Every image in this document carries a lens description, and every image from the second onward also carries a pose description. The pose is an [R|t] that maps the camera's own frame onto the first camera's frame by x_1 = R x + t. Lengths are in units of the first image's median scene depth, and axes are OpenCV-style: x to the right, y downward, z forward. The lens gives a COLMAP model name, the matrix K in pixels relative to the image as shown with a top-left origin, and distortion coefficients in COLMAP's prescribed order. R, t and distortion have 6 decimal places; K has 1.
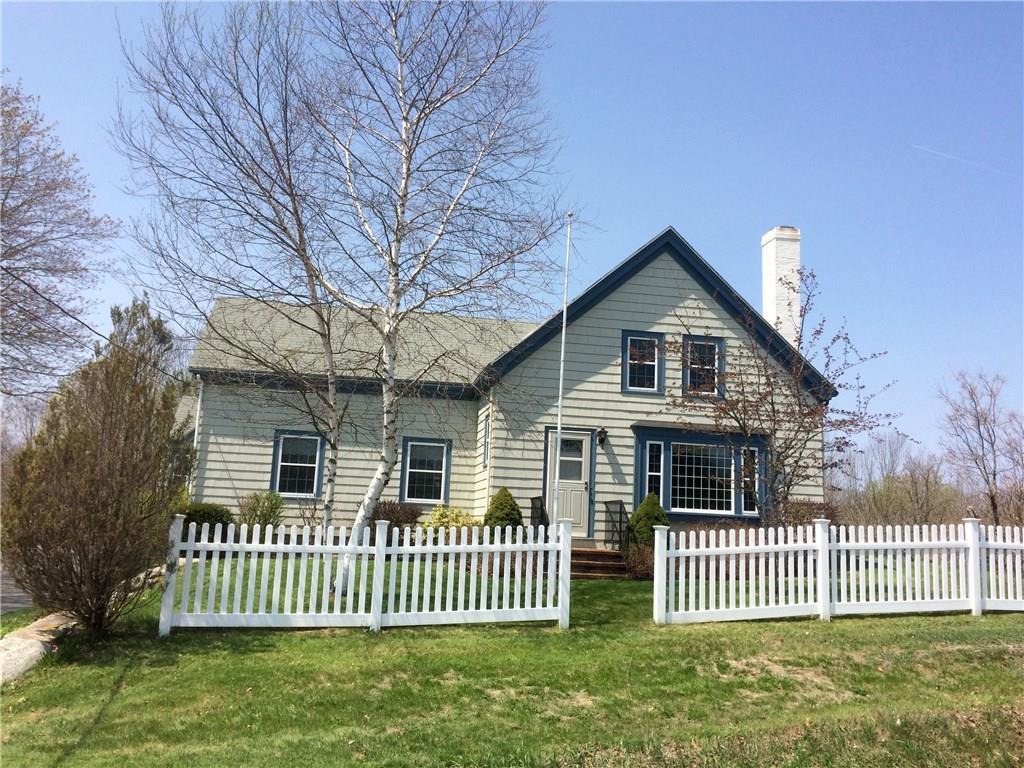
lens RADIAL K [[879.6, 0, 512.0], [0, 879.6, 384.0], [0, 0, 1]] dist [0.046803, -0.000567]
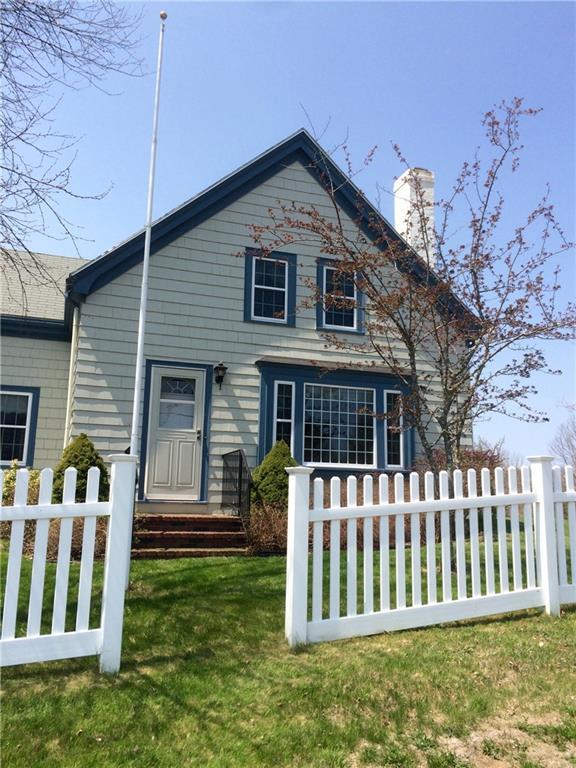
lens RADIAL K [[659.7, 0, 288.0], [0, 659.7, 384.0], [0, 0, 1]] dist [0.046803, -0.000567]
pose [[0.985220, 0.005285, 0.171212, 0.060810], [-0.002450, 0.999856, -0.016763, 0.078525], [-0.171276, 0.016096, 0.985092, 0.398531]]
